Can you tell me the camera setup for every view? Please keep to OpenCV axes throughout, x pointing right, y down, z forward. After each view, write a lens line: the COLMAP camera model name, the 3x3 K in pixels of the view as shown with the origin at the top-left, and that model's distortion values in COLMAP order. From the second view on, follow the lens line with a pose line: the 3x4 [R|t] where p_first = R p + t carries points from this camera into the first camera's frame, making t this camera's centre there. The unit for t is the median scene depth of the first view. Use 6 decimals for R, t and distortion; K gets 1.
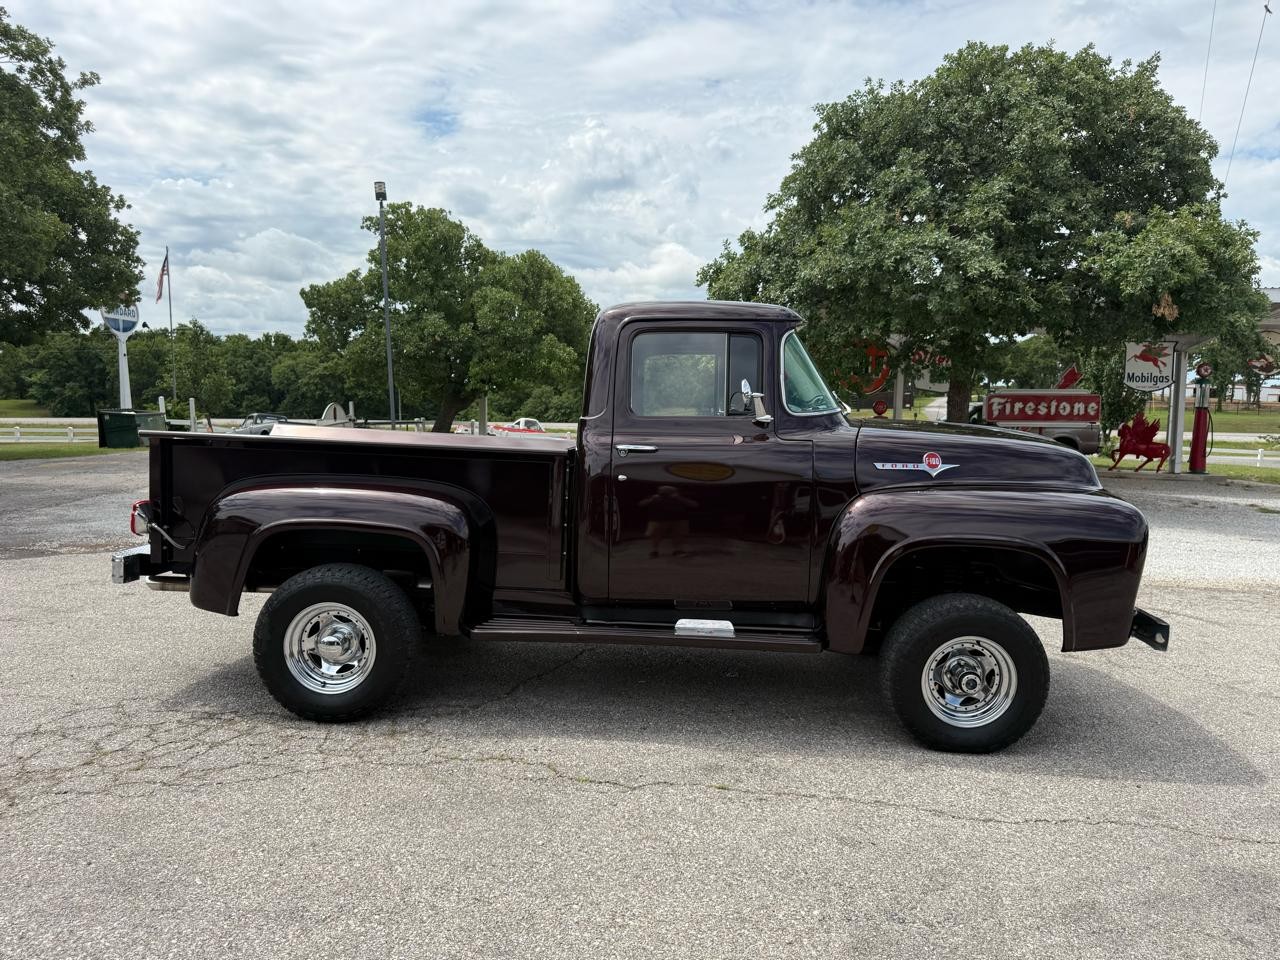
lens RADIAL K [[969.9, 0, 635.5], [0, 969.9, 477.8], [0, 0, 1]] dist [0.015011, 0.002256]
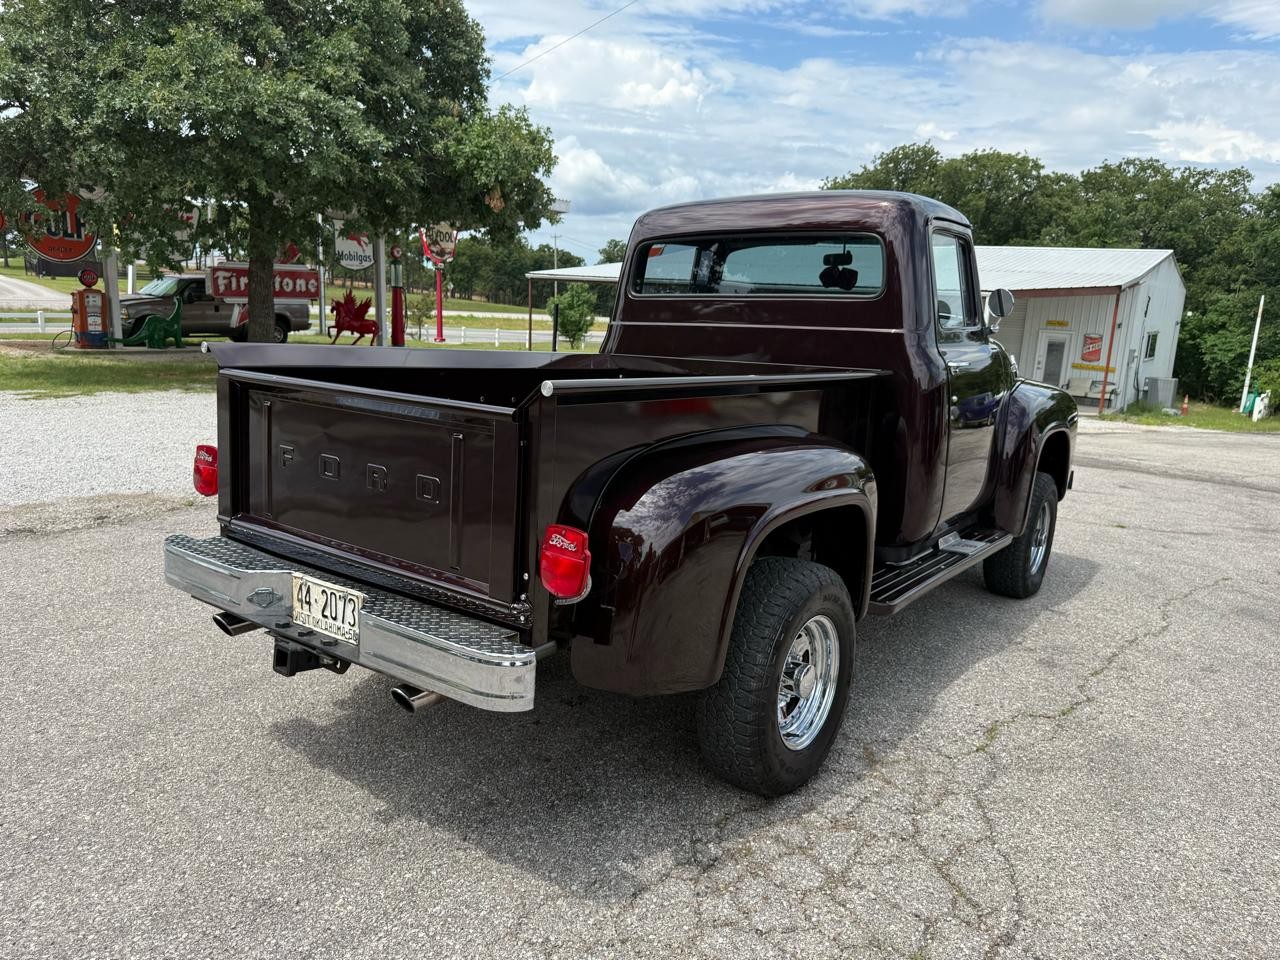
lens RADIAL K [[969.9, 0, 635.5], [0, 969.9, 477.8], [0, 0, 1]] dist [0.015011, 0.002256]
pose [[0.525103, -0.149799, 0.837751, -0.348309], [0.035000, 0.987355, 0.154612, -0.028724], [-0.850319, -0.051866, 0.523706, 0.282752]]
